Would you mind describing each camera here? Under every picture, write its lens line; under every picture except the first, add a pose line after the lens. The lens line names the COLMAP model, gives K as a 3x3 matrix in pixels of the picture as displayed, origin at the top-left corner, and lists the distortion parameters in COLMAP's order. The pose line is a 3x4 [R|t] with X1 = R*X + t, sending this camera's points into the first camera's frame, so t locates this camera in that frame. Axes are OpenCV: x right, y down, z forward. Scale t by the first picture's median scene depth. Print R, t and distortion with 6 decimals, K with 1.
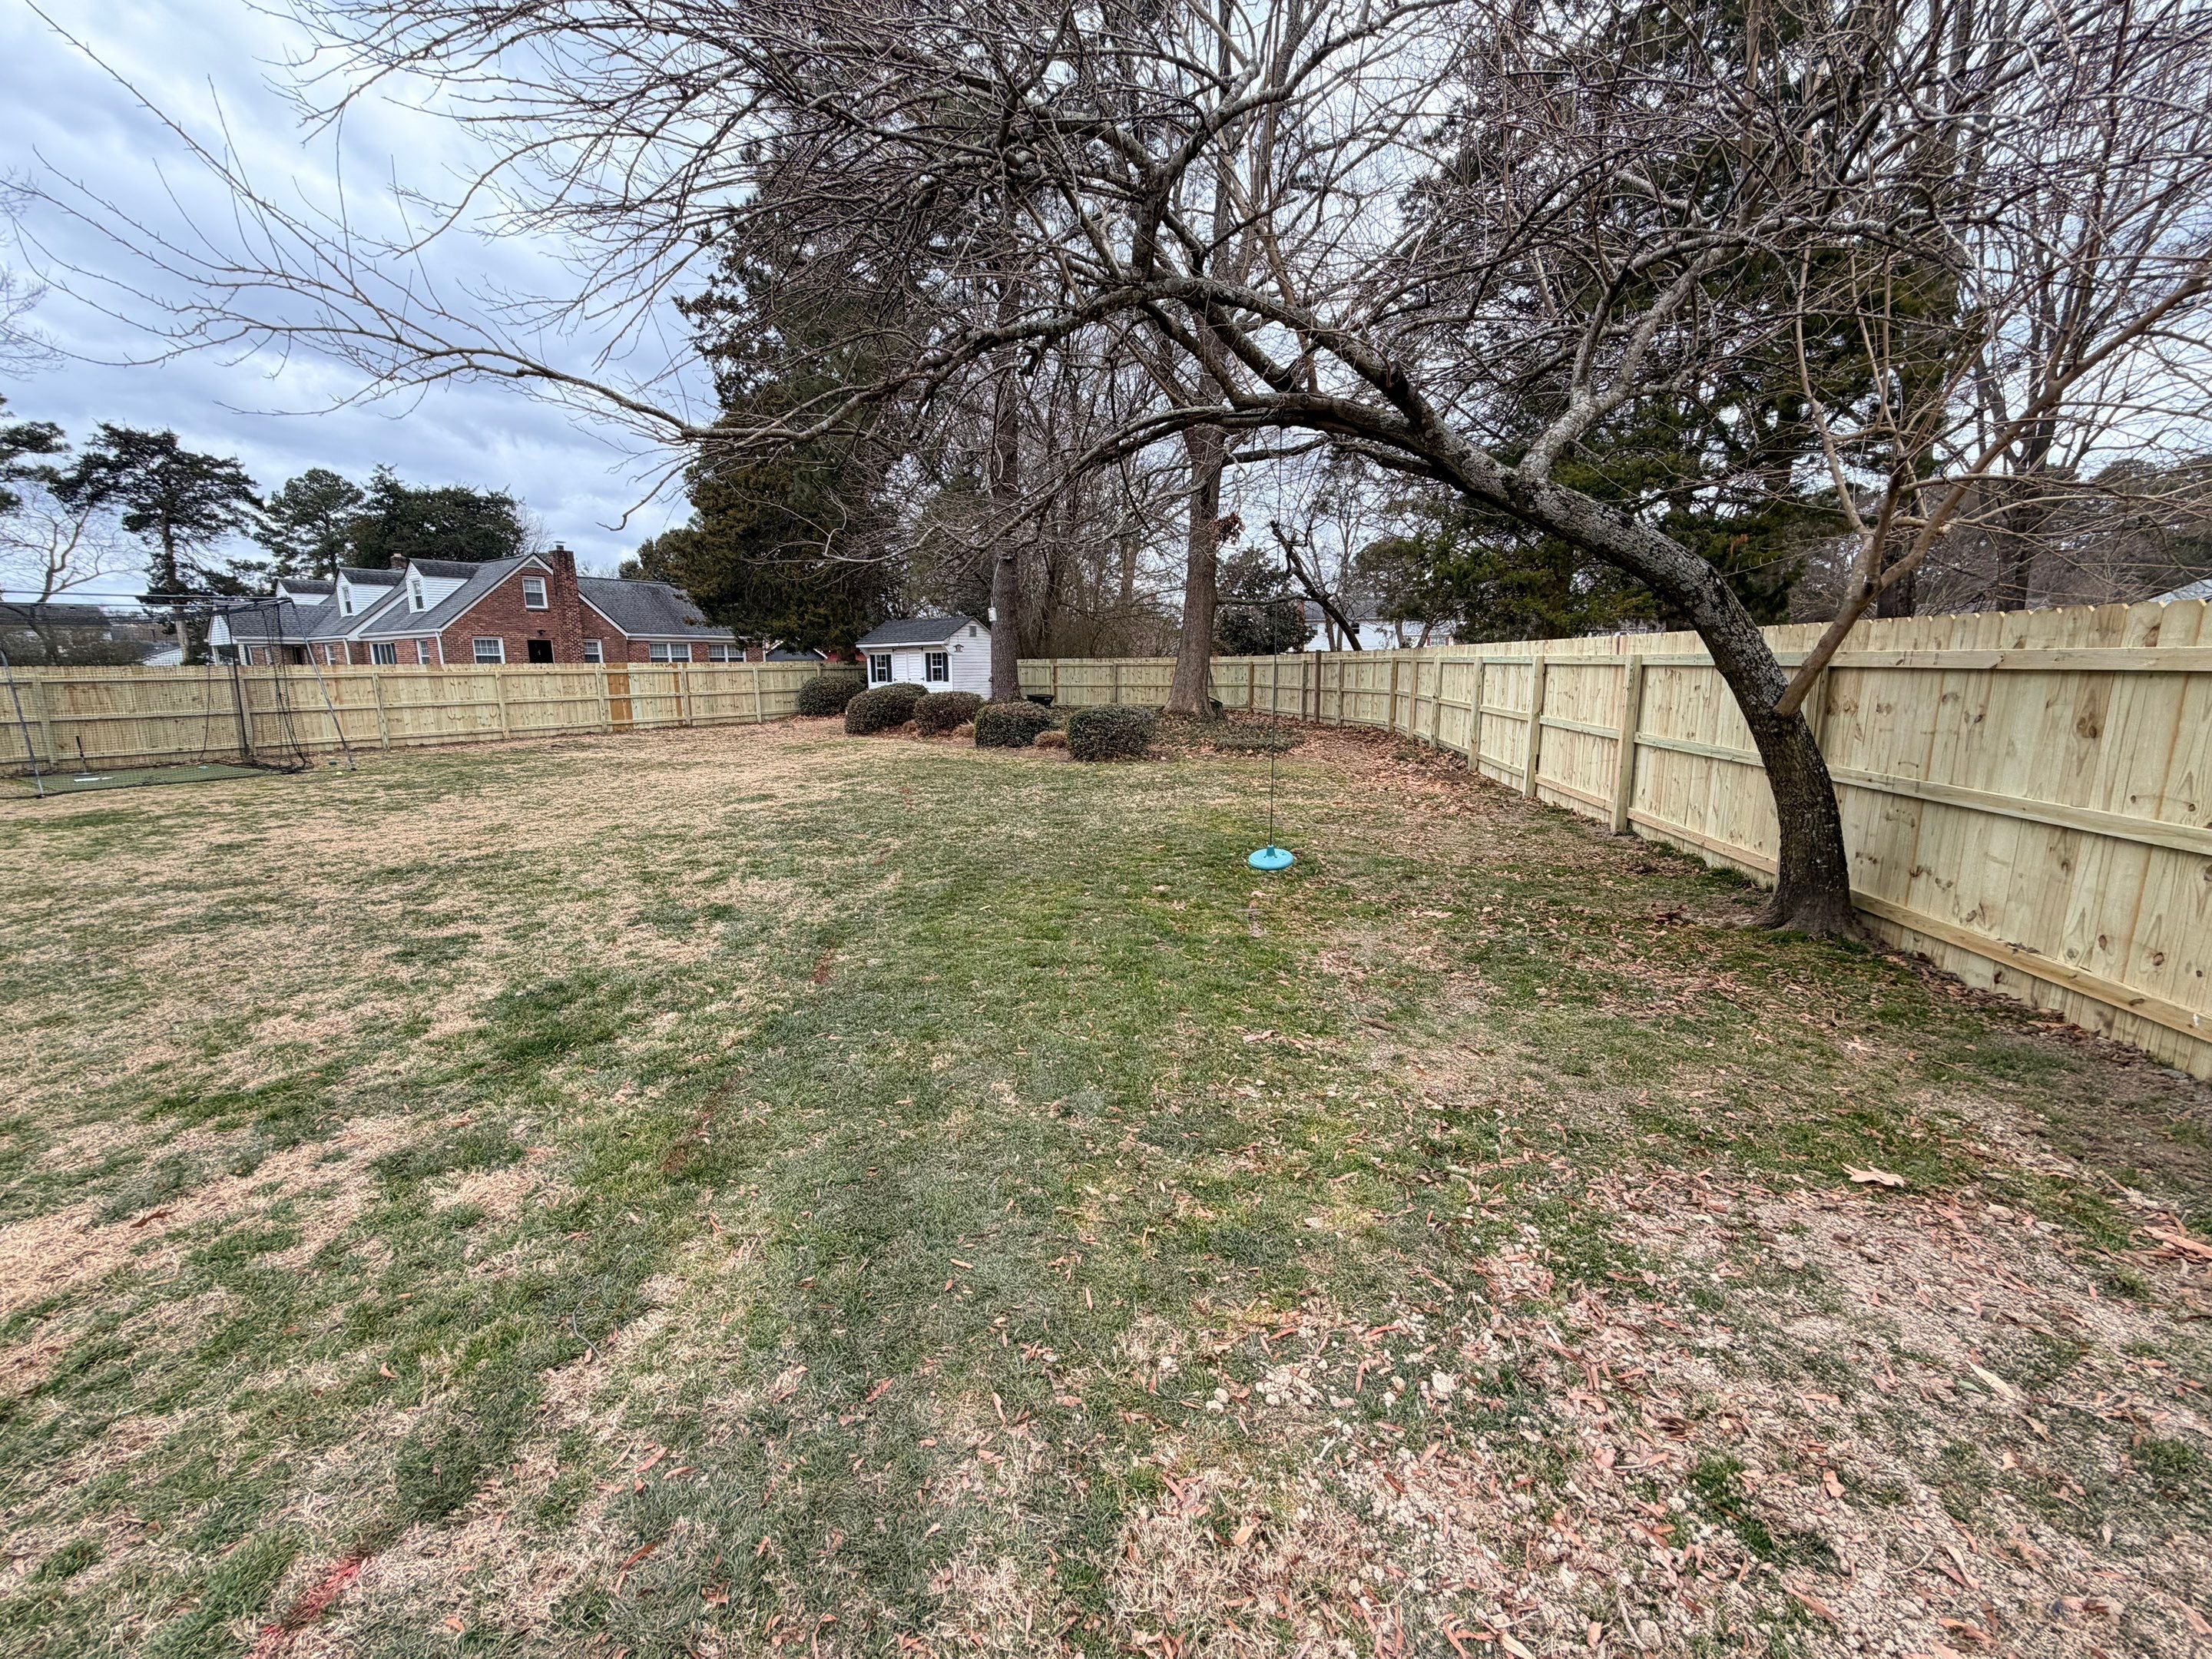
lens RADIAL K [[883.9, 0, 1112.5], [0, 883.9, 837.2], [0, 0, 1]] dist [0.000584, -0.000139]
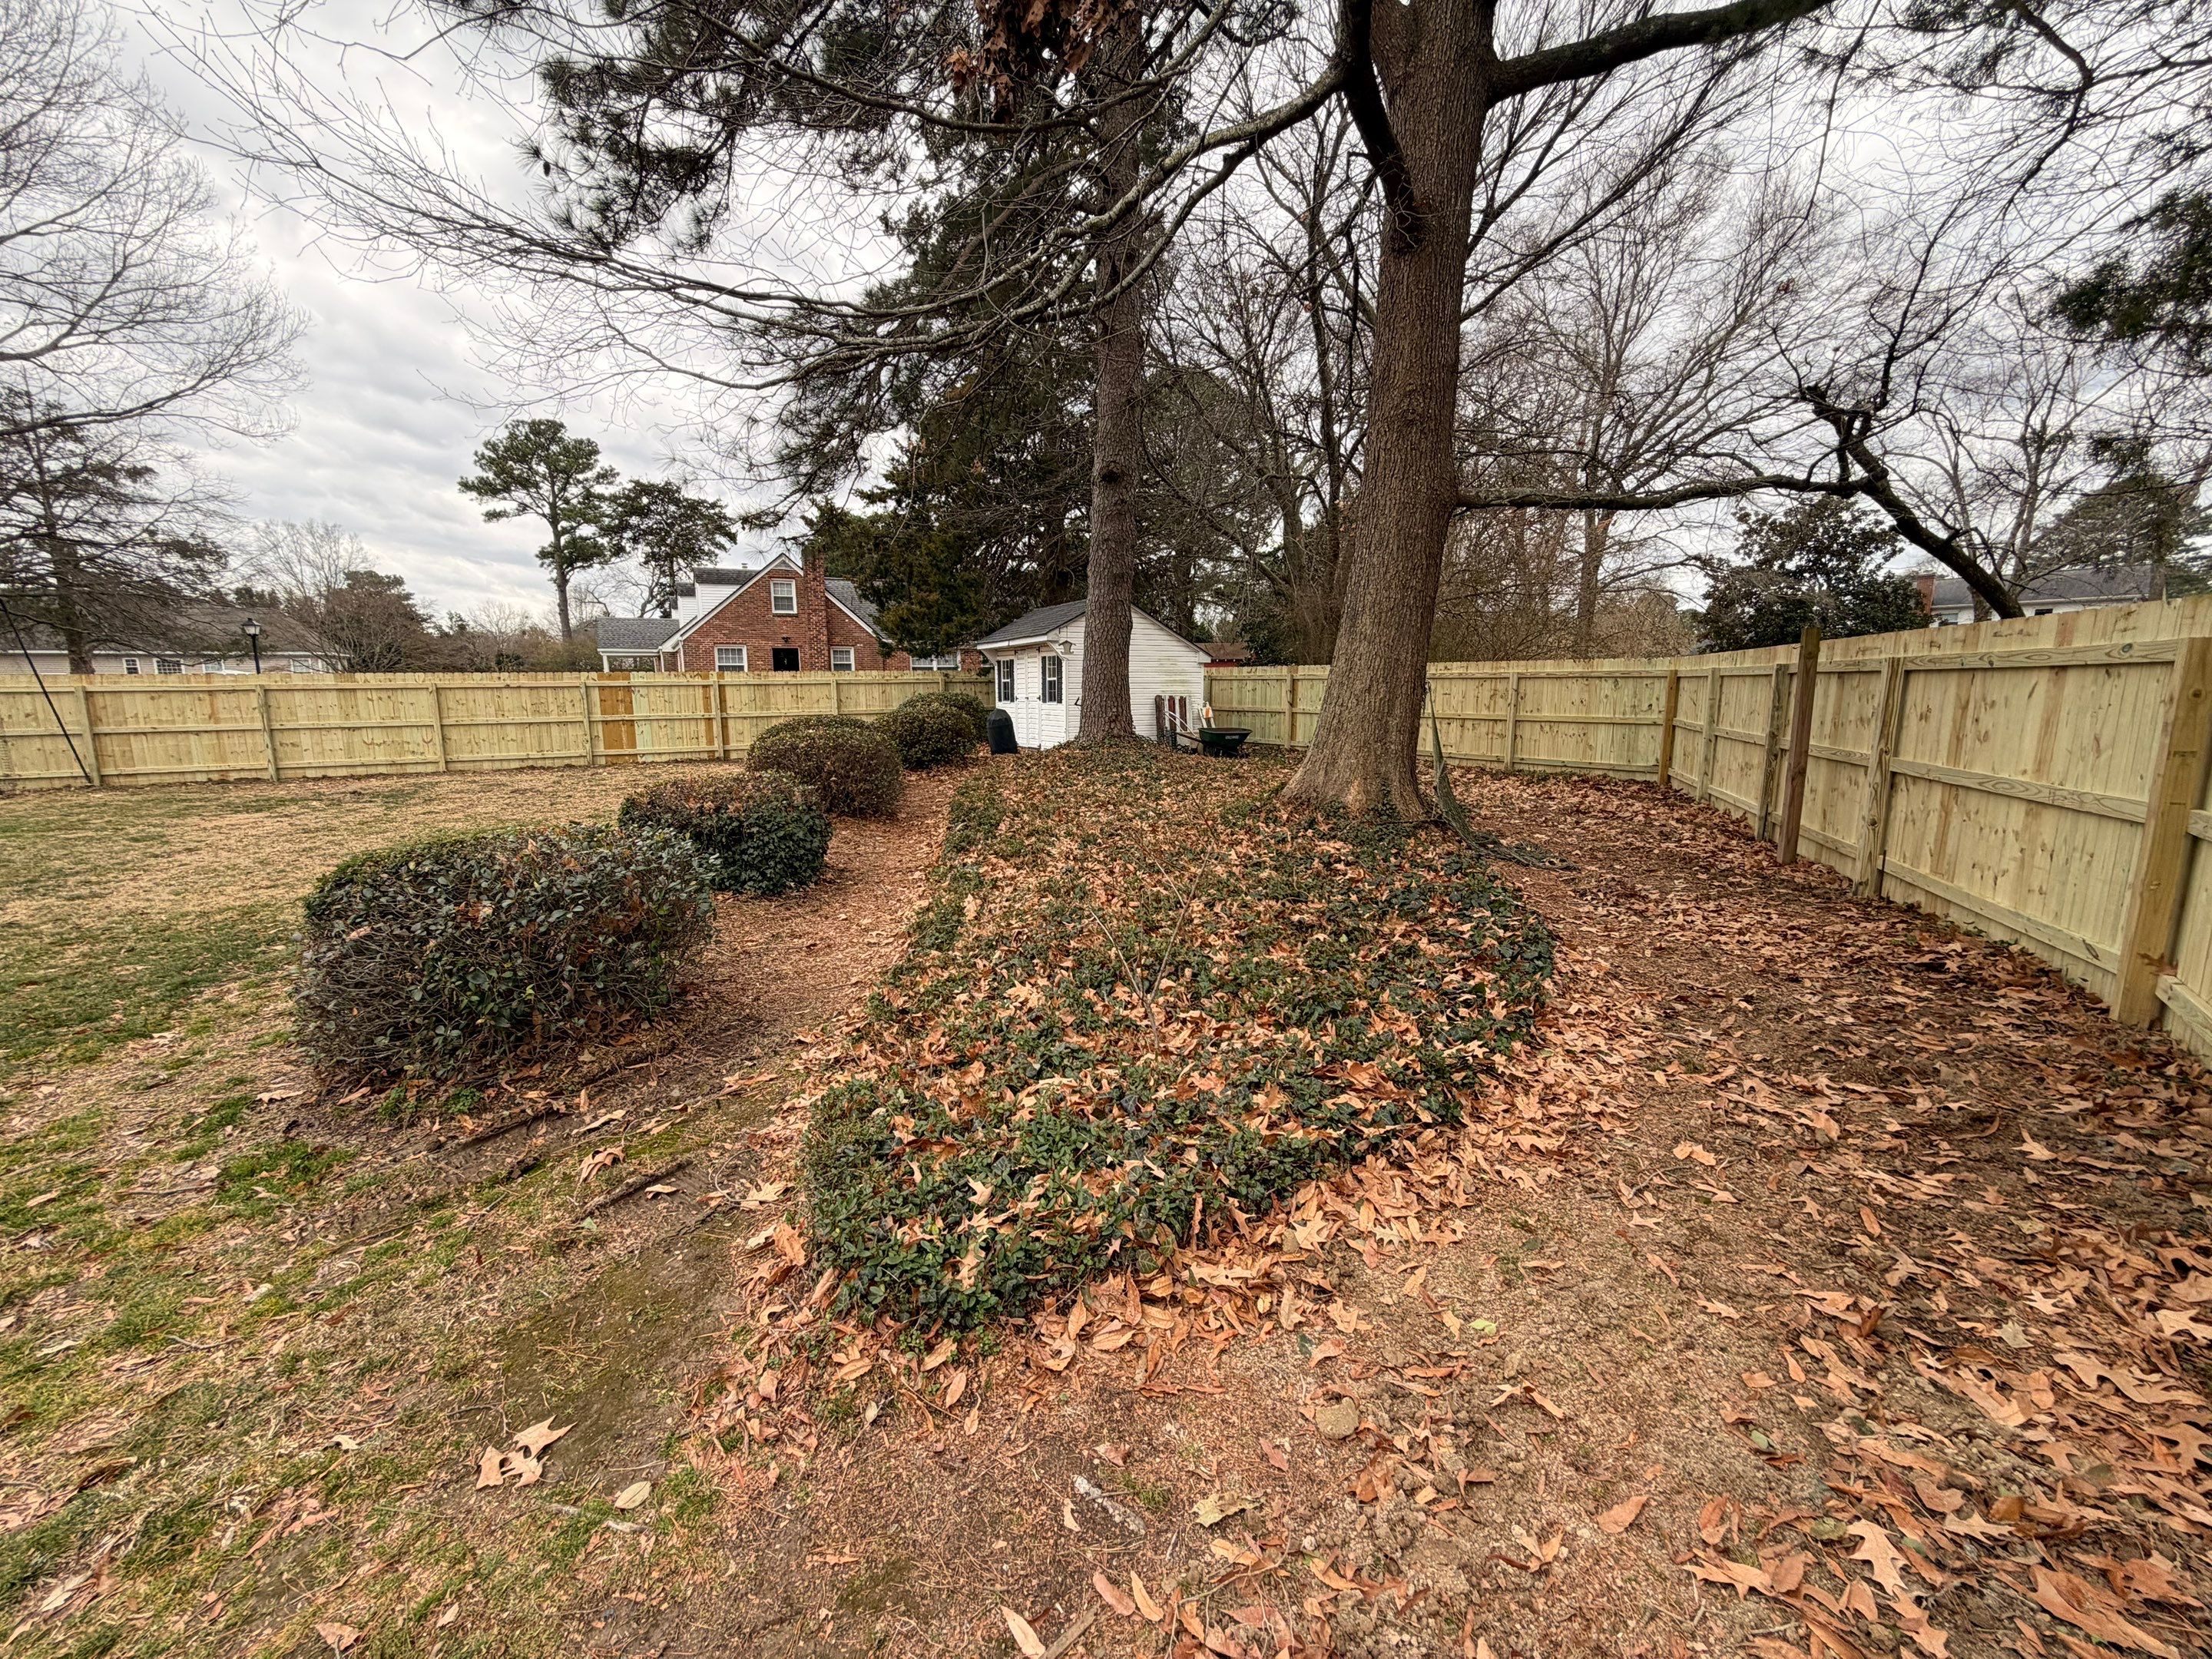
lens RADIAL K [[883.9, 0, 1094.5], [0, 883.9, 832.5], [0, 0, 1]] dist [0.000584, -0.000139]
pose [[0.854059, 0.092306, -0.511921, 0.141983], [-0.100246, 0.994889, 0.012146, -0.092163], [0.510426, 0.040944, 0.858947, 0.468796]]
